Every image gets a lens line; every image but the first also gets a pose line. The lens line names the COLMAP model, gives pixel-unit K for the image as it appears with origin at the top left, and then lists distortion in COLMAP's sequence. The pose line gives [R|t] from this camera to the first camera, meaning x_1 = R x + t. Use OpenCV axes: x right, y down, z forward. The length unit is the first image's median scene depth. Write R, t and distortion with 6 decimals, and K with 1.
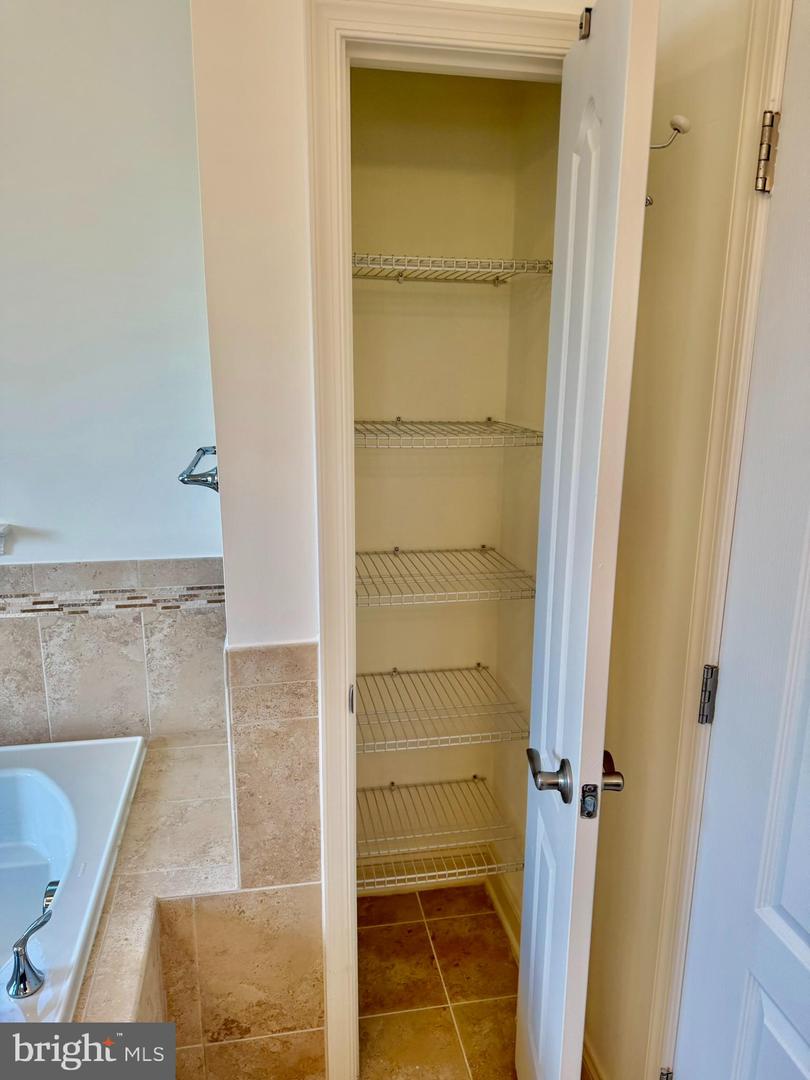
lens RADIAL K [[764.9, 0, 407.1], [0, 764.9, 550.8], [0, 0, 1]] dist [0.040553, -0.040371]
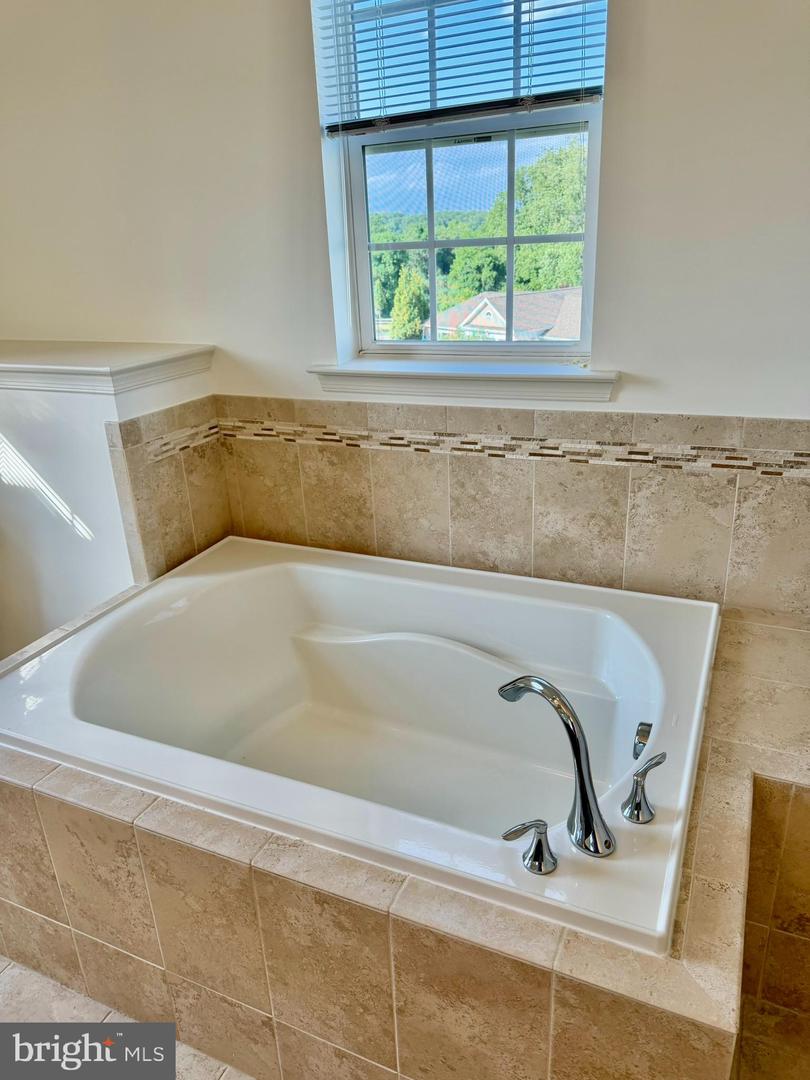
lens RADIAL K [[764.9, 0, 402.5], [0, 764.9, 544.9], [0, 0, 1]] dist [0.040553, -0.040371]
pose [[0.814631, 0.170203, -0.554444, -0.148078], [-0.079105, 0.979643, 0.184504, 0.024132], [0.574560, -0.106443, 0.811511, 0.003762]]
